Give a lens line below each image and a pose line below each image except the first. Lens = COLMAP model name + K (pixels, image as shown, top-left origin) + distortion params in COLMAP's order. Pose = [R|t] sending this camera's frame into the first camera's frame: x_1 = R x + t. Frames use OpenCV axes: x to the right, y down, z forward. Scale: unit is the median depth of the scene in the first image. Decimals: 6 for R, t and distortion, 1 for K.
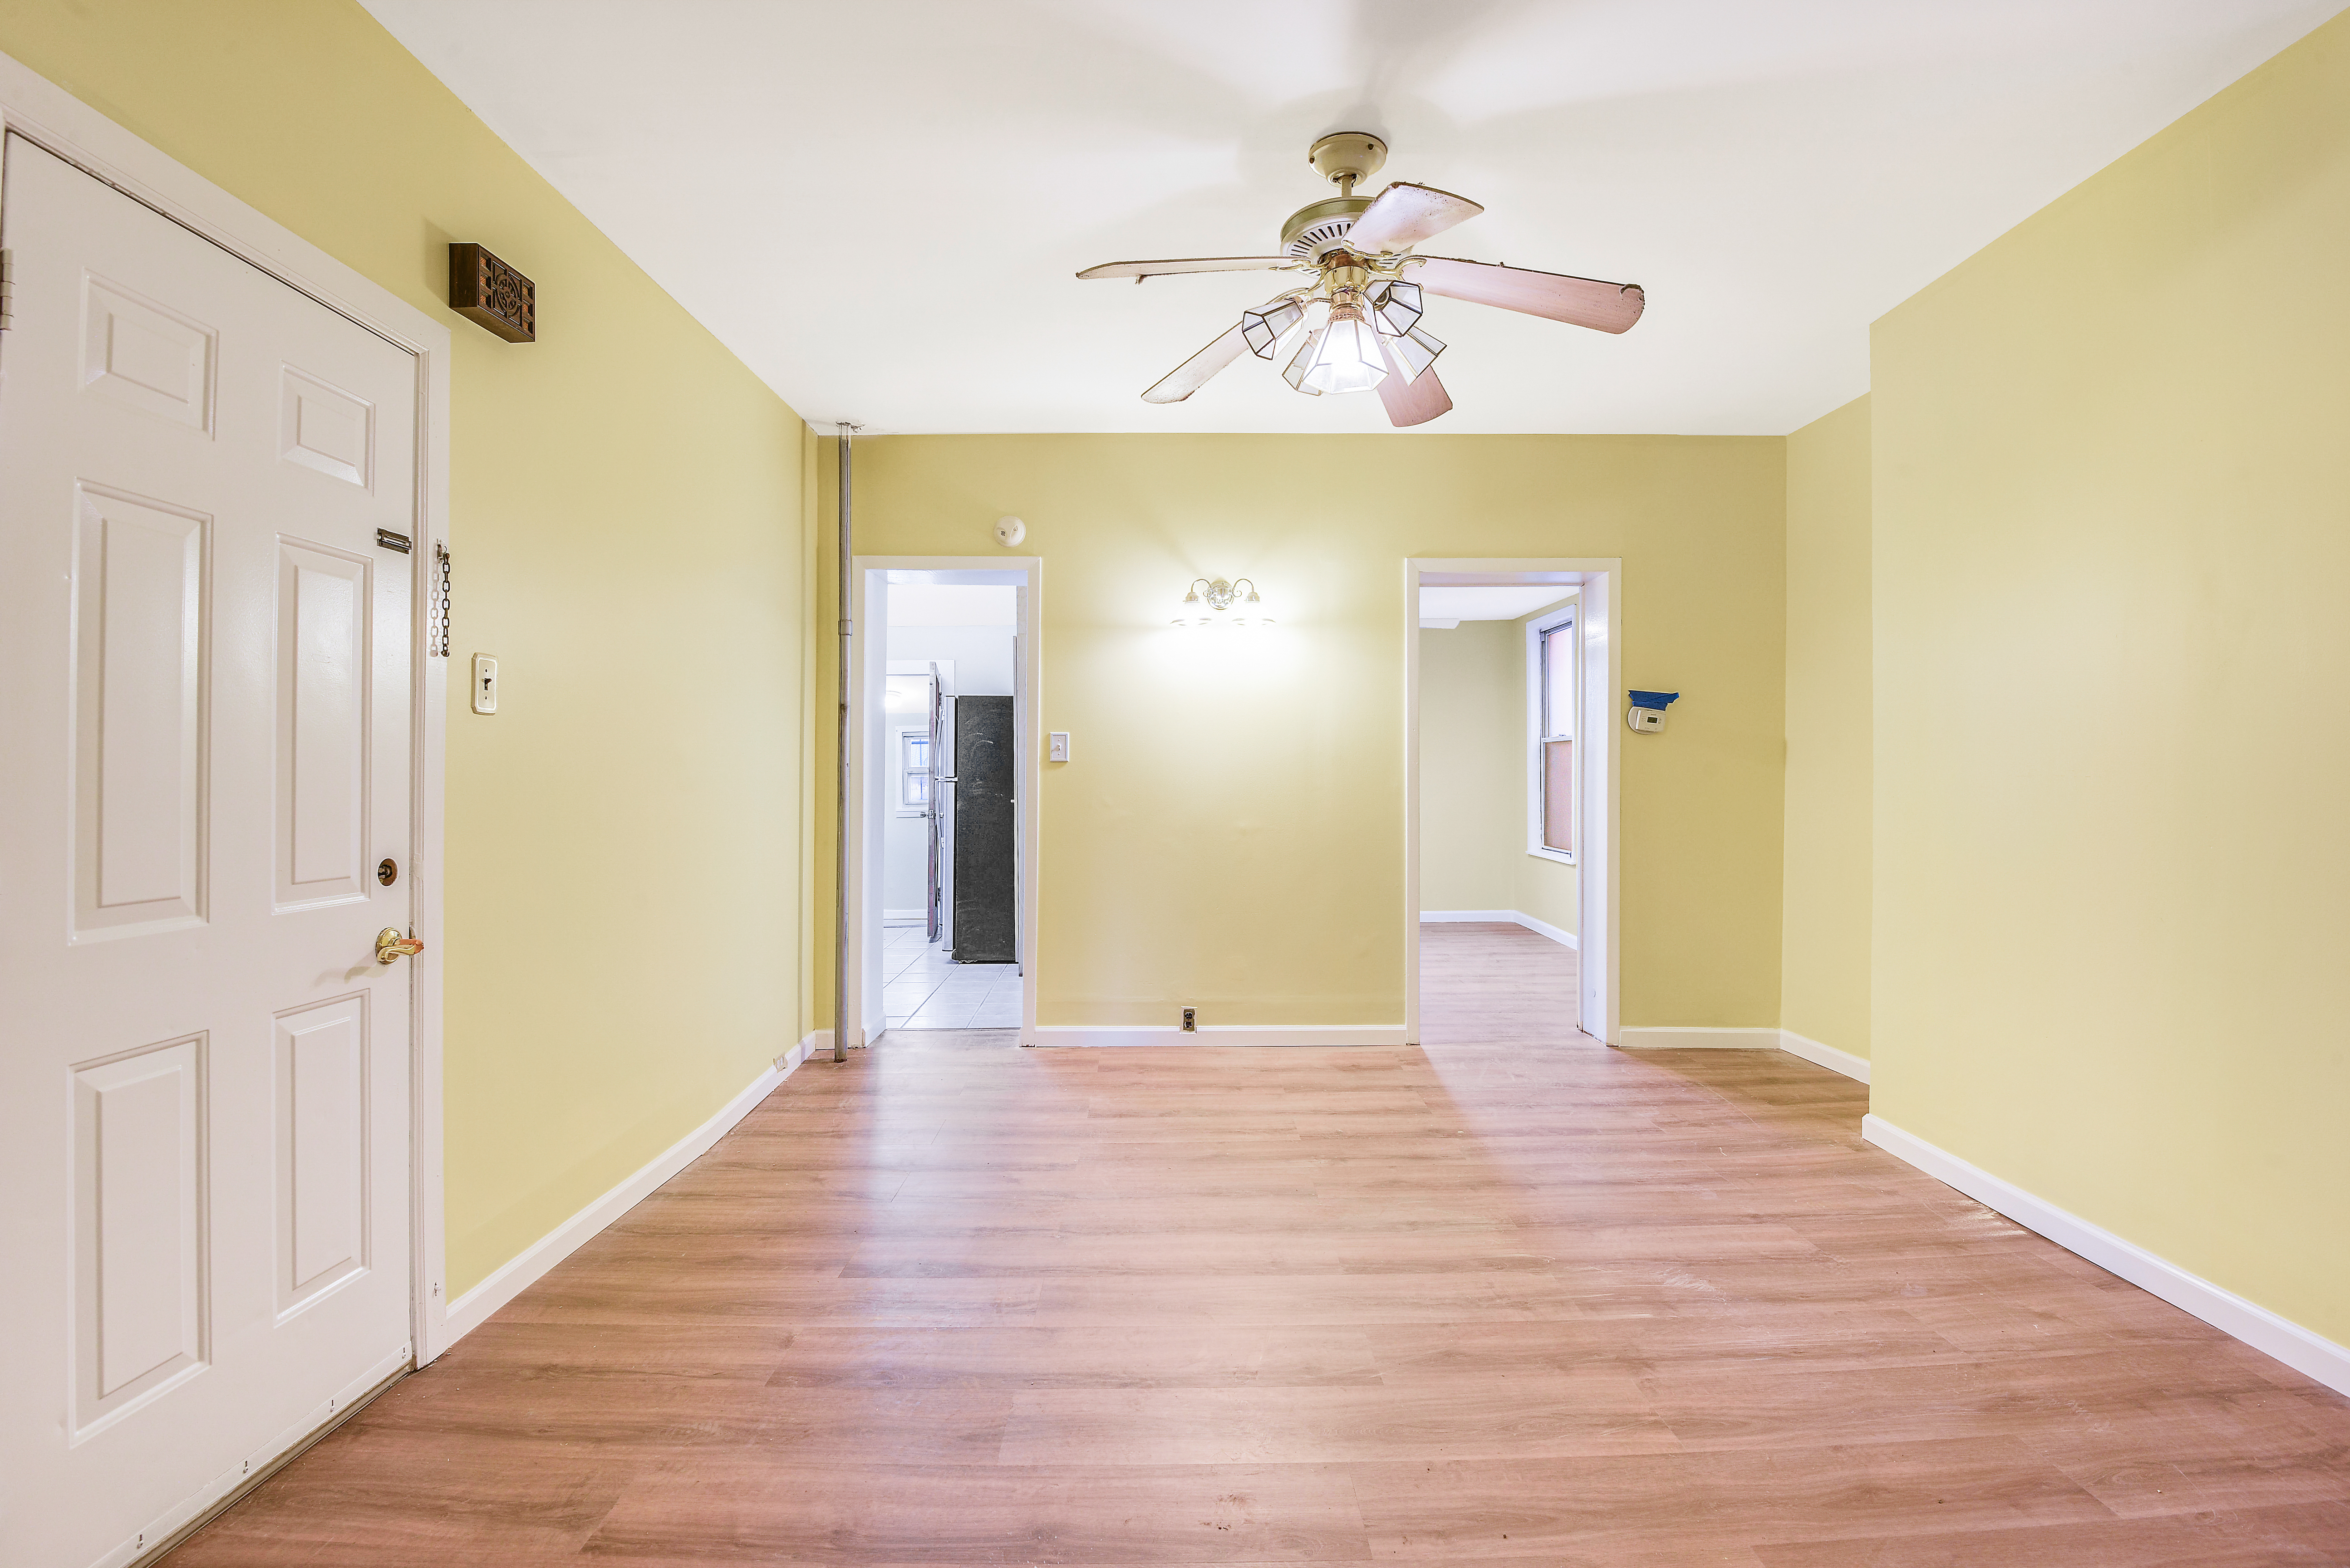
lens RADIAL K [[1102.1, 0, 1170.7], [0, 1102.1, 778.2], [0, 0, 1]] dist [0.012934, -0.024980]
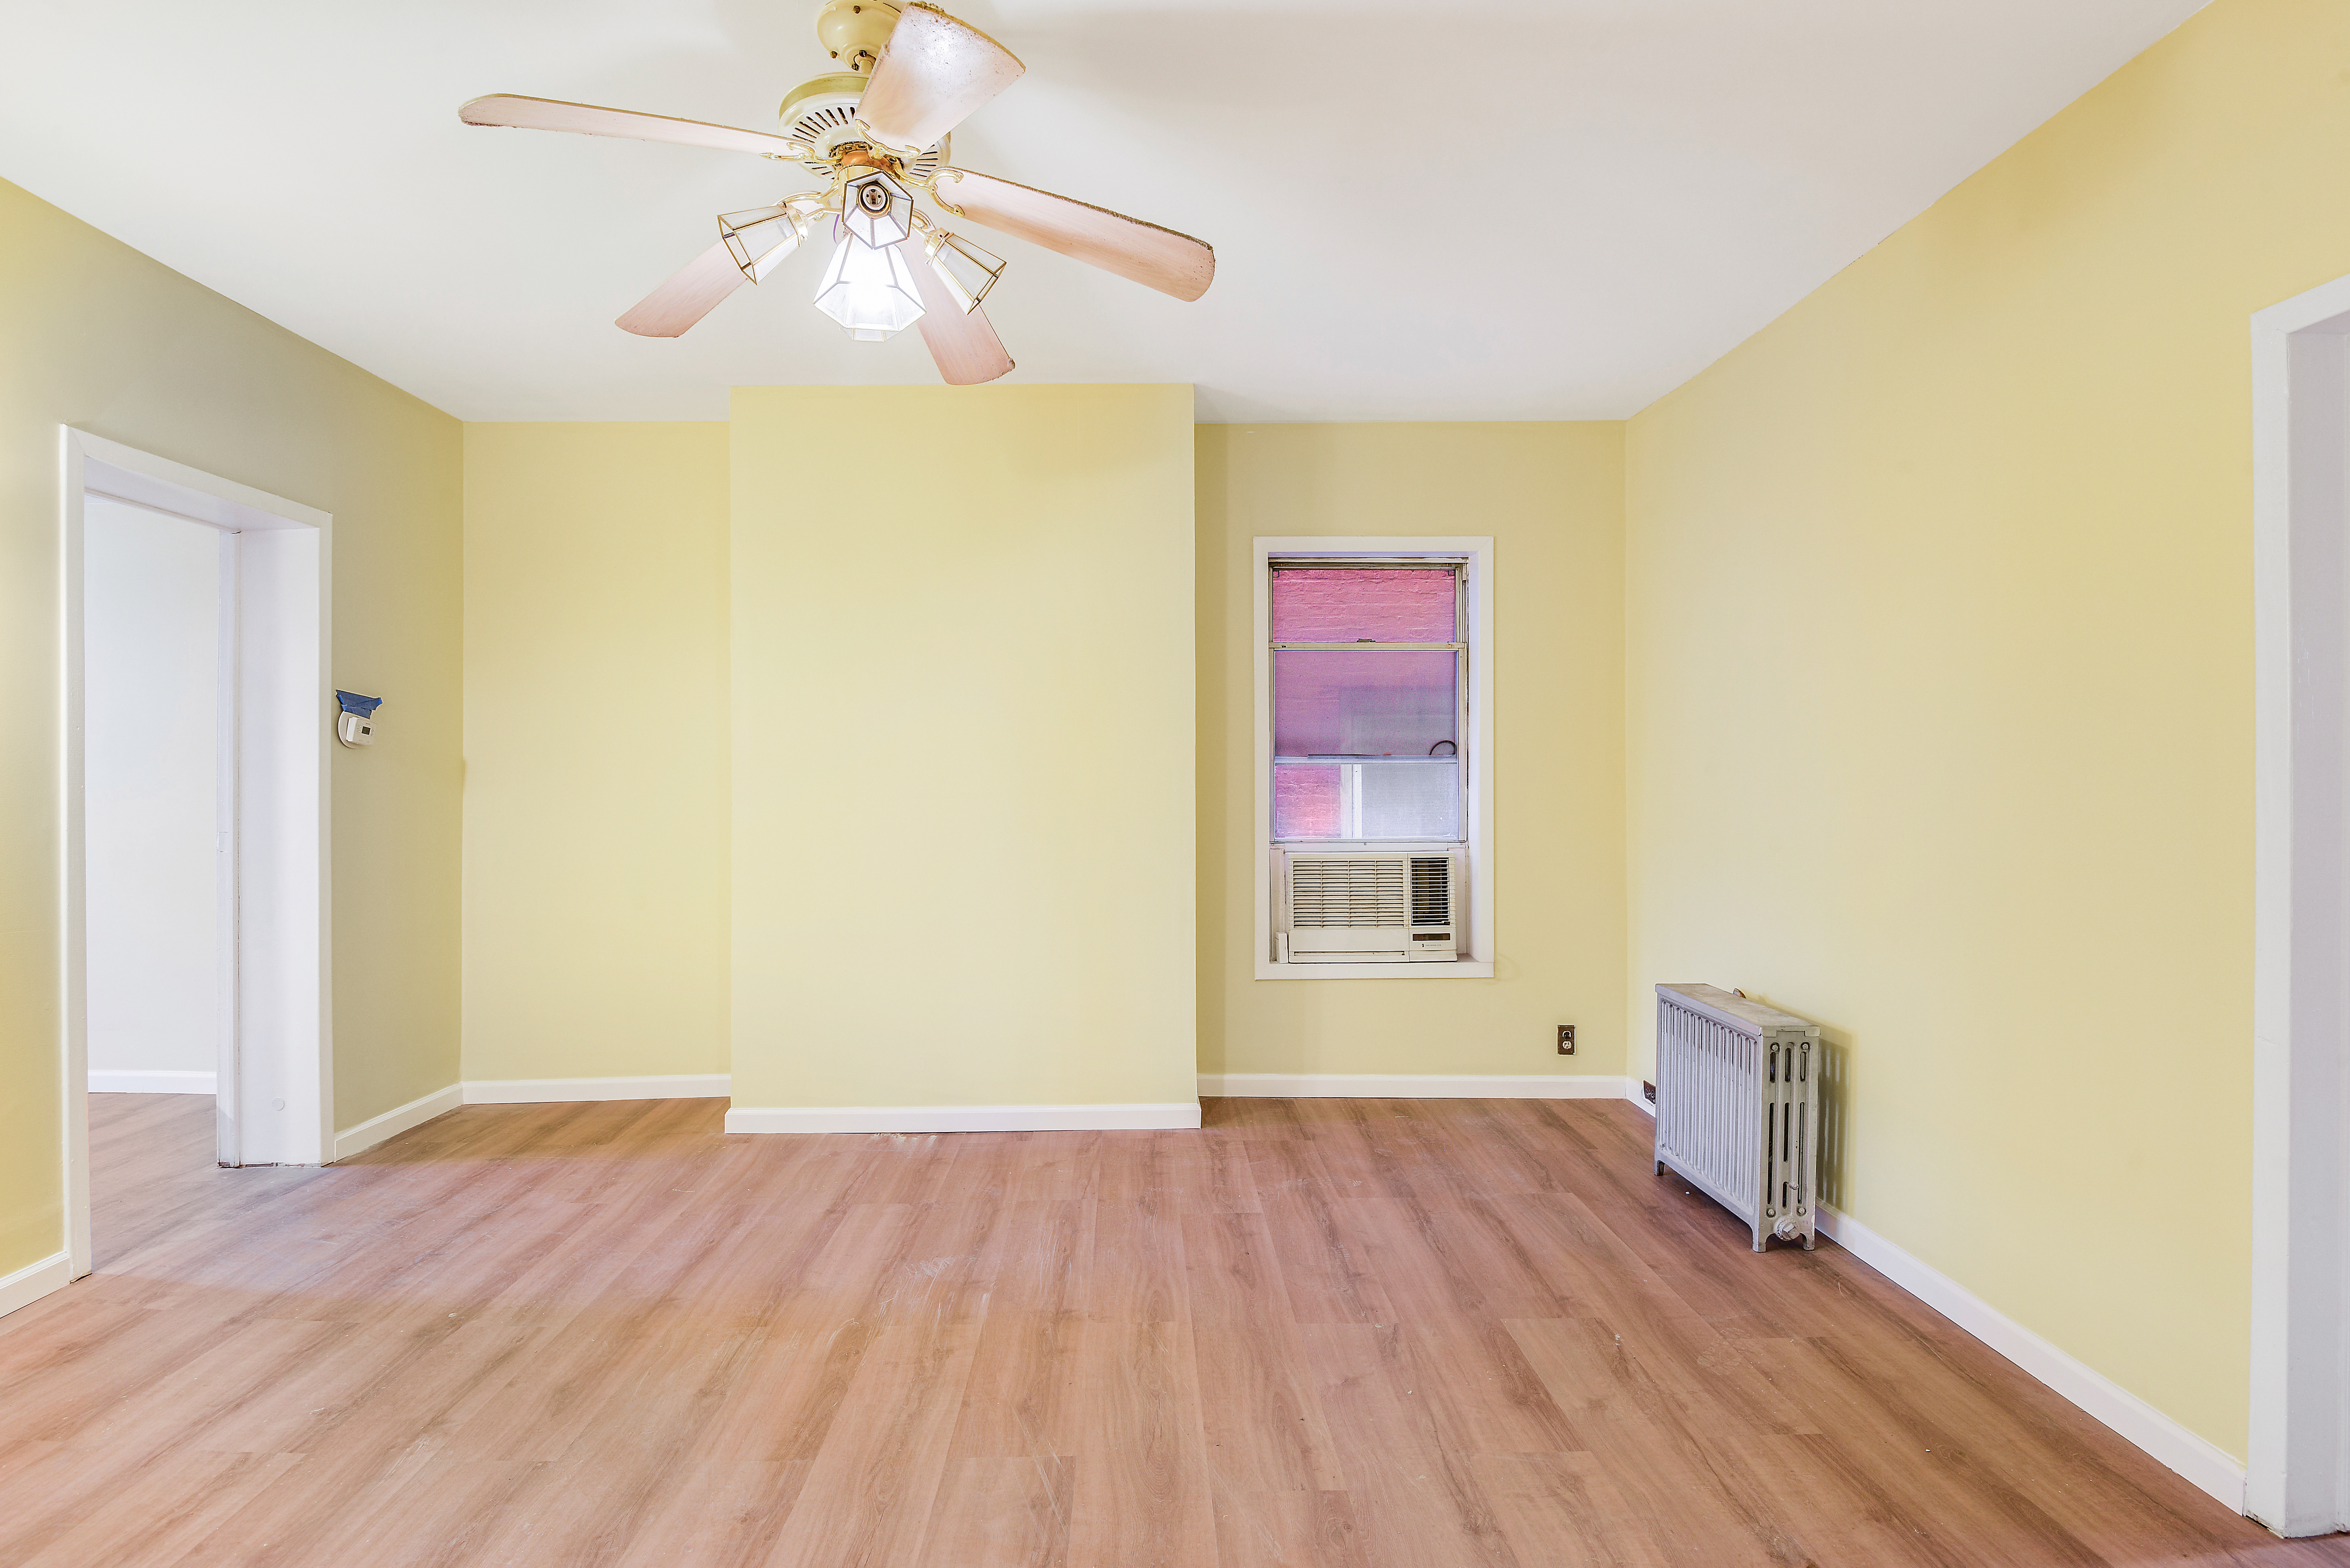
lens RADIAL K [[1102.1, 0, 1170.7], [0, 1102.1, 778.2], [0, 0, 1]] dist [0.012934, -0.024980]
pose [[-0.025018, 0.006159, 0.999668, -0.553841], [0.007625, 0.999953, -0.005970, -0.015034], [-0.999658, 0.007473, -0.025064, 0.693681]]
